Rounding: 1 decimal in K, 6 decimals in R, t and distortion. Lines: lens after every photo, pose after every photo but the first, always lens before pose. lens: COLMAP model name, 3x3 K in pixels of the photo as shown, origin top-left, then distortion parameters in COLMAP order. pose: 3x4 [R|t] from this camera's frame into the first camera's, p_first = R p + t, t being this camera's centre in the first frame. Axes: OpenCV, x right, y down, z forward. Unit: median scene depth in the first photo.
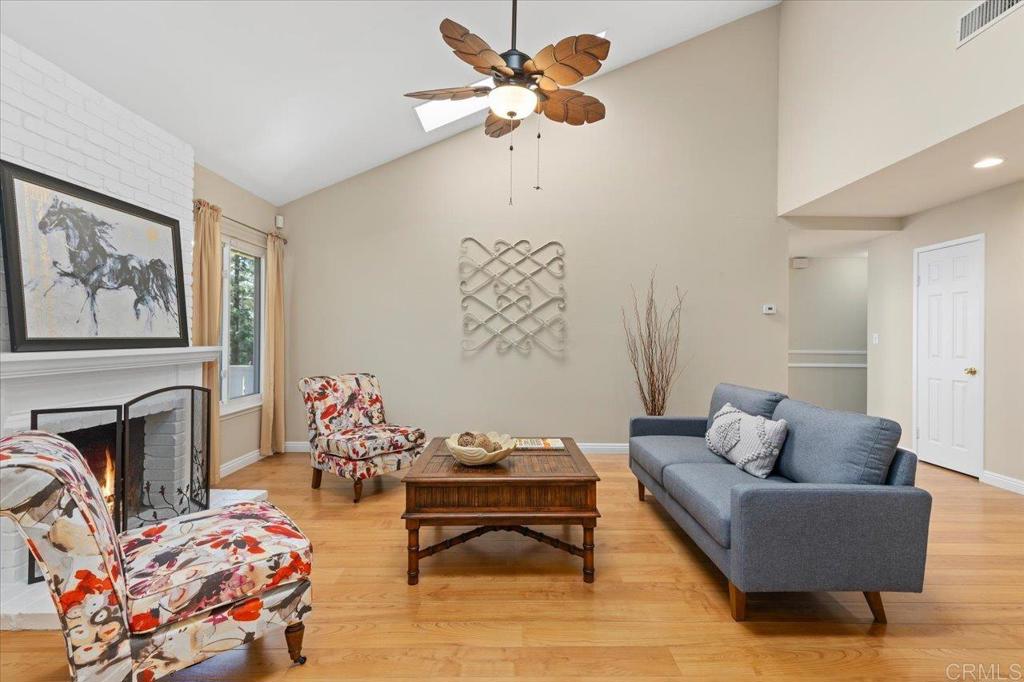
lens RADIAL K [[473.2, 0, 520.8], [0, 473.2, 337.0], [0, 0, 1]] dist [0.011034, -0.000714]
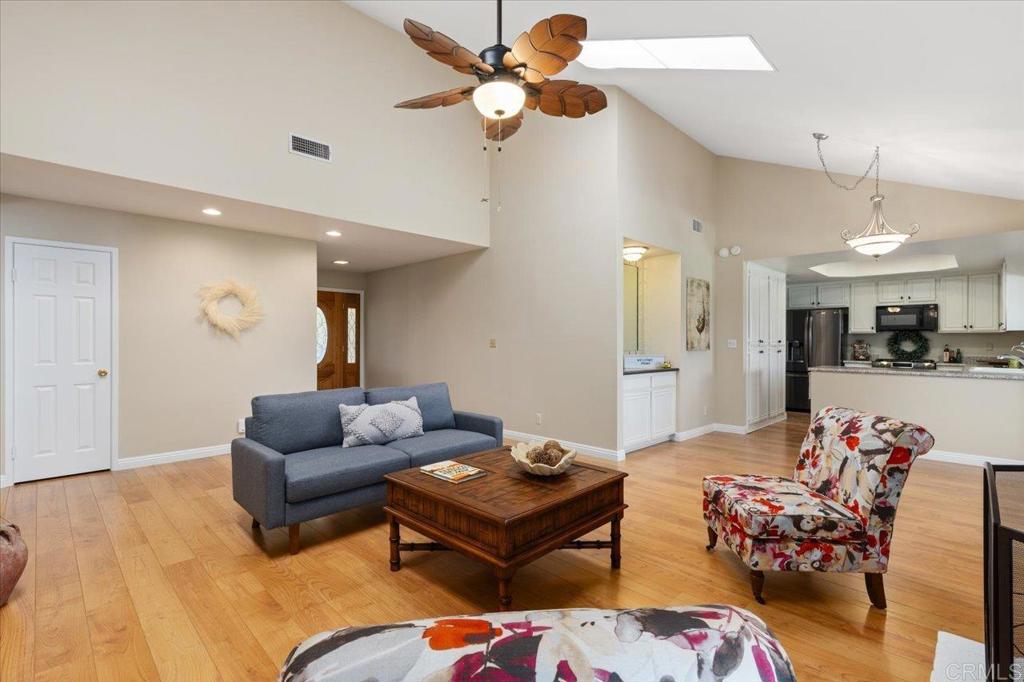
lens RADIAL K [[468.0, 0, 518.4], [0, 468.0, 345.7], [0, 0, 1]] dist [0.001163, -0.000136]
pose [[-0.704956, -0.017458, 0.709036, -0.565220], [-0.009319, 0.999839, 0.015353, -0.018115], [-0.709190, 0.004216, -0.705005, 1.298885]]
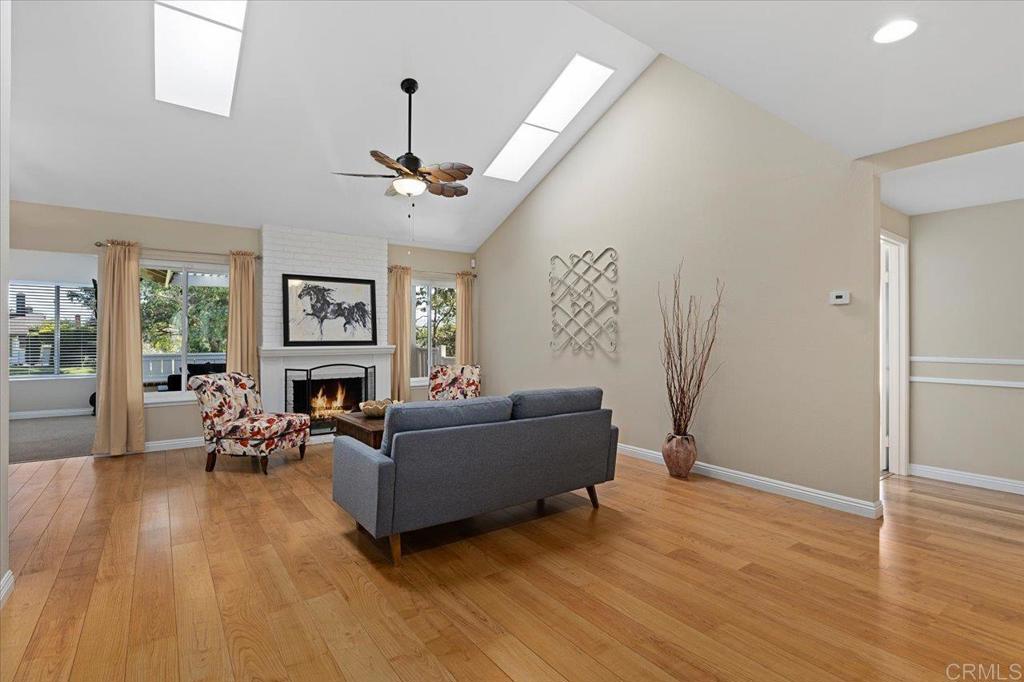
lens RADIAL K [[488.9, 0, 519.4], [0, 488.9, 336.1], [0, 0, 1]] dist [-0.001768, -0.000331]
pose [[0.584235, -0.008123, -0.811544, 1.166201], [0.004628, 0.999967, -0.006678, -0.000635], [0.811571, 0.000146, 0.584254, 0.295294]]
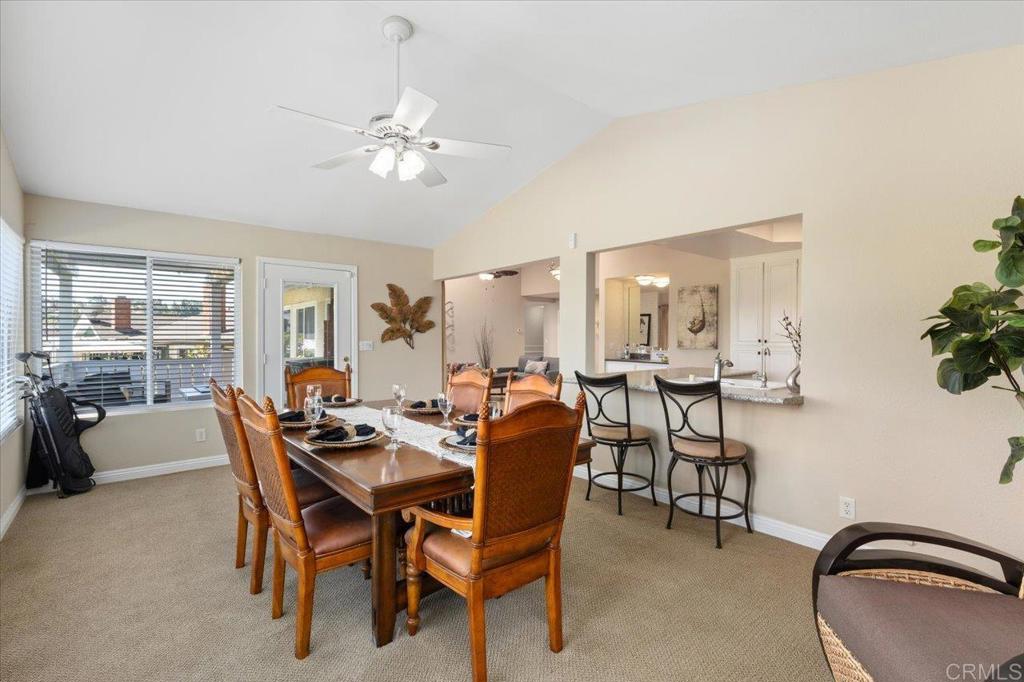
lens RADIAL K [[473.2, 0, 520.8], [0, 473.2, 337.0], [0, 0, 1]] dist [0.011034, -0.000714]
pose [[0.773970, -0.003441, 0.633213, -1.645181], [0.003529, 0.999993, 0.001121, -0.034135], [-0.633213, 0.001367, 0.773977, -1.518715]]
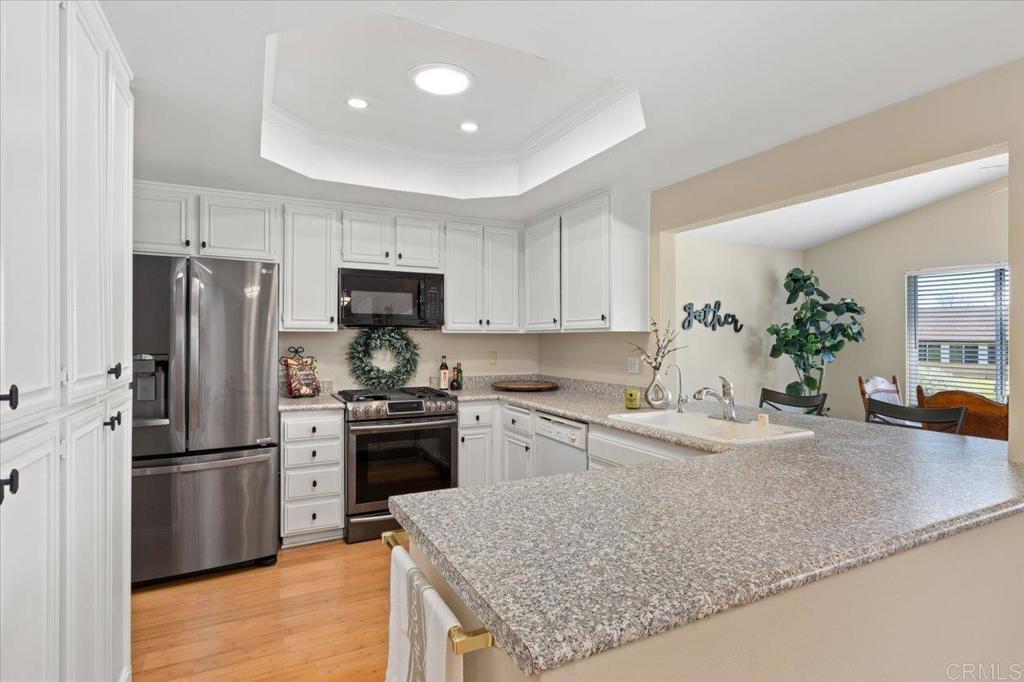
lens RADIAL K [[527.6, 0, 528.4], [0, 527.6, 340.8], [0, 0, 1]] dist [0.000344, 0.000169]
pose [[-0.886711, -0.009804, -0.462219, -0.016666], [-0.010158, 0.999947, -0.001722, -0.043806], [0.462212, 0.003168, -0.886764, -0.414402]]
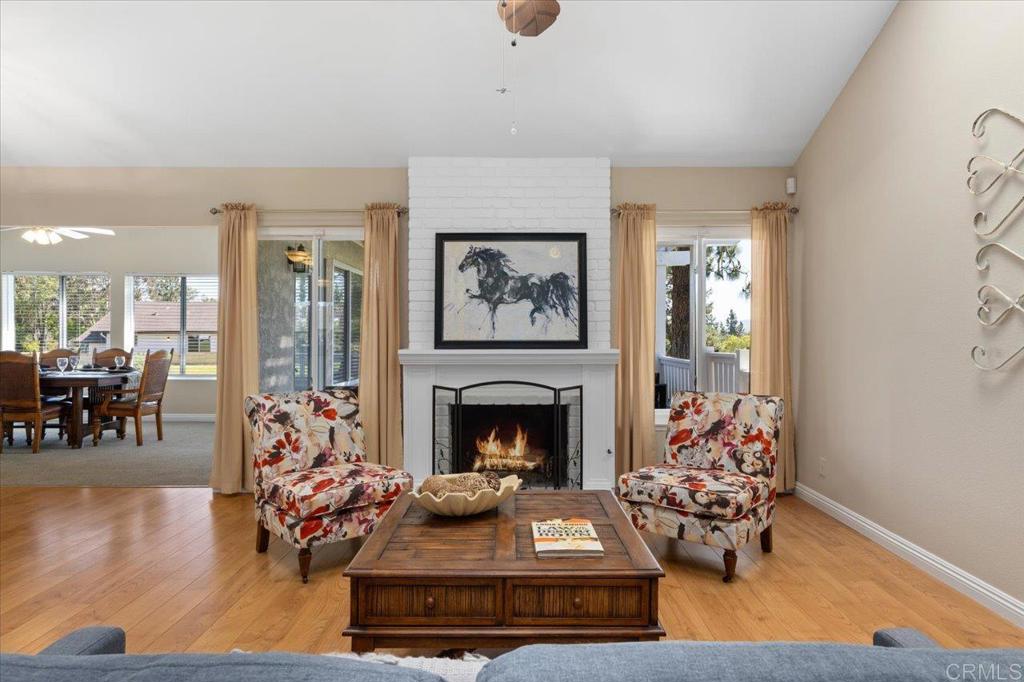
lens RADIAL K [[602.9, 0, 521.0], [0, 602.9, 330.2], [0, 0, 1]] dist [0.004094, 0.000143]
pose [[-0.013082, -0.013283, -0.999826, 0.623732], [0.000317, 0.999912, -0.013288, -0.003076], [0.999914, -0.000491, -0.013077, 0.816721]]
